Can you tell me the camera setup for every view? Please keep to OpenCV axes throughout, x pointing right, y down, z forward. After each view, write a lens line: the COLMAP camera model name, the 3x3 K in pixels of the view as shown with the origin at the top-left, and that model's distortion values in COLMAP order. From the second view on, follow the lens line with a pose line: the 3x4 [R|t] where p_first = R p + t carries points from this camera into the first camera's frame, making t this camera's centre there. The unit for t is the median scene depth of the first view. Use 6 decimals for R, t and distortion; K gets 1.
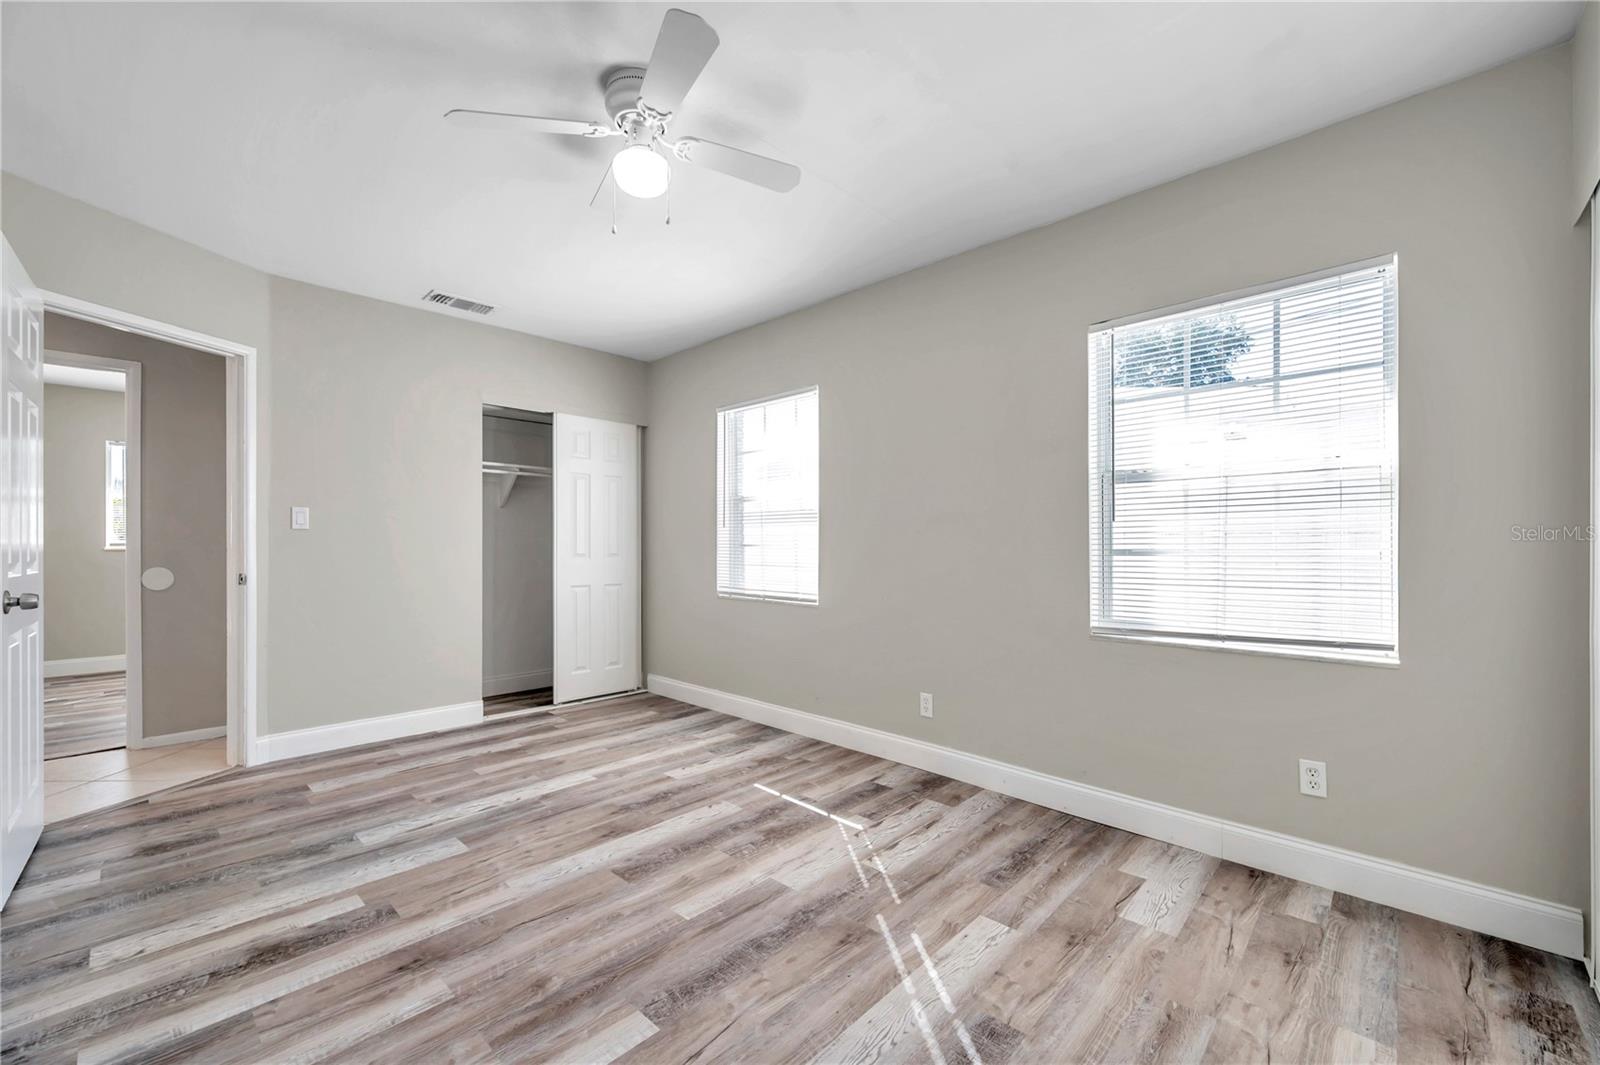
lens RADIAL K [[629.0, 0, 800.0], [0, 629.0, 539.7], [0, 0, 1]] dist [0.000224, -0.000360]
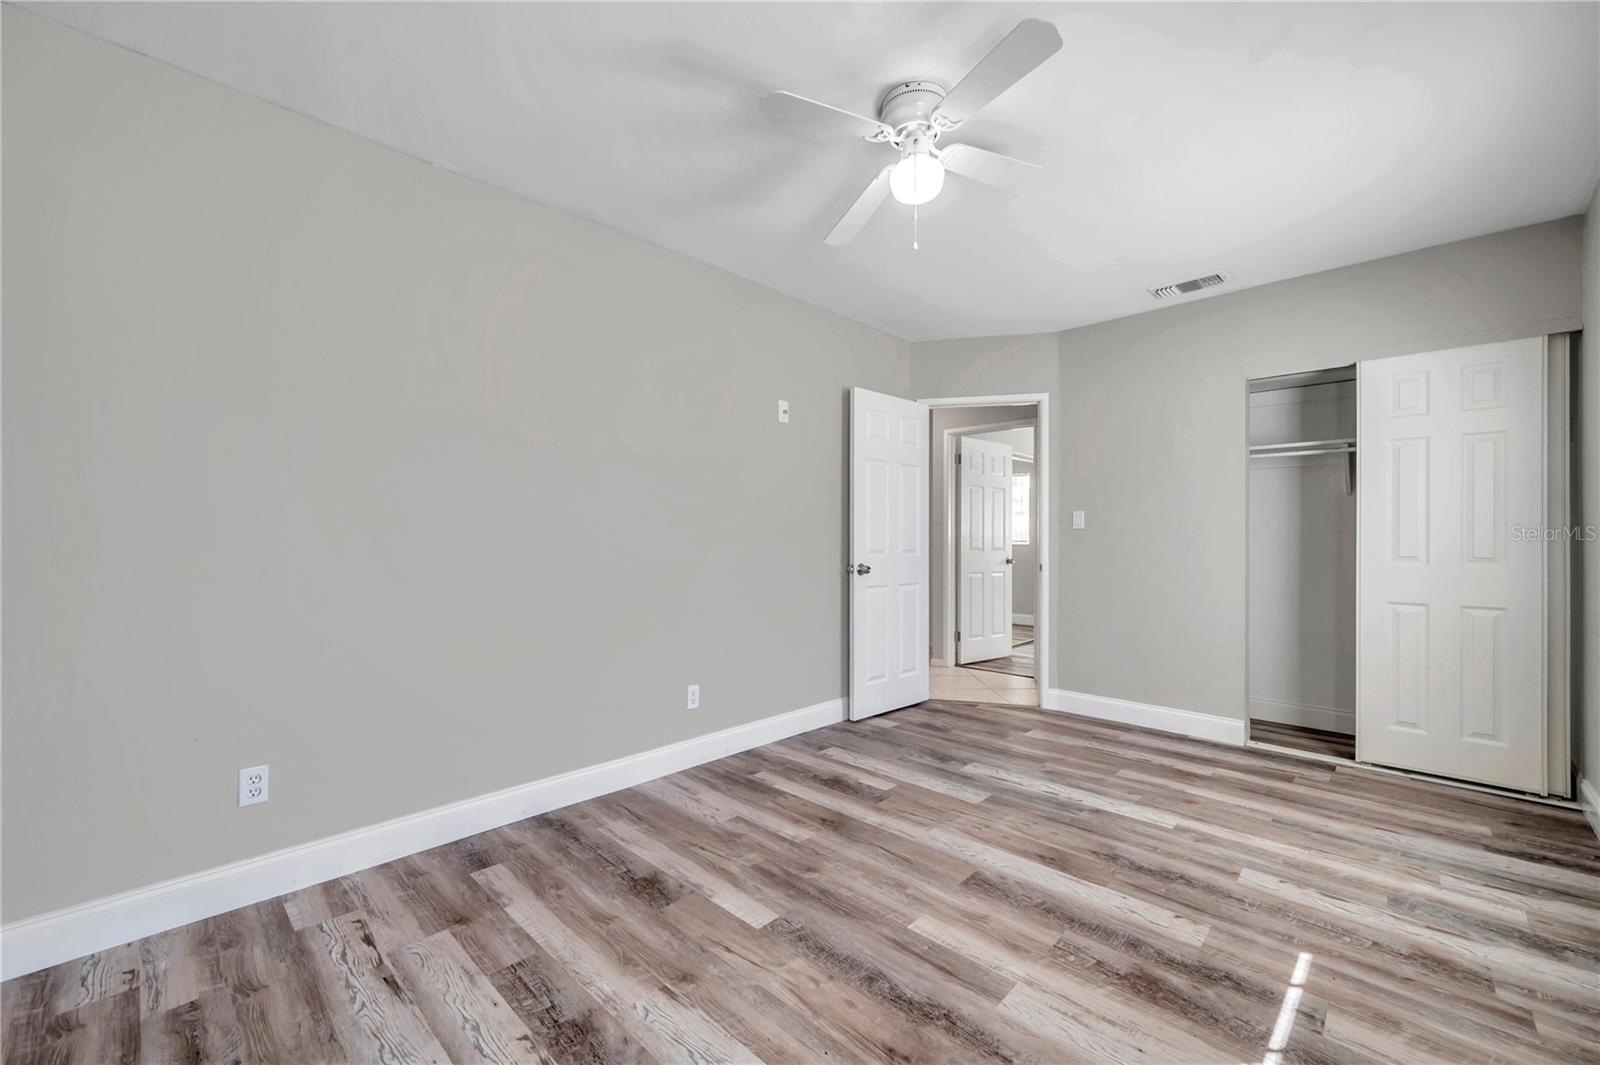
lens RADIAL K [[629.0, 0, 800.2], [0, 629.0, 539.2], [0, 0, 1]] dist [0.000224, -0.000360]
pose [[0.017469, -0.001885, -0.999846, 0.488081], [0.004083, 0.999990, -0.001814, 0.003170], [0.999839, -0.004051, 0.017477, 0.504809]]
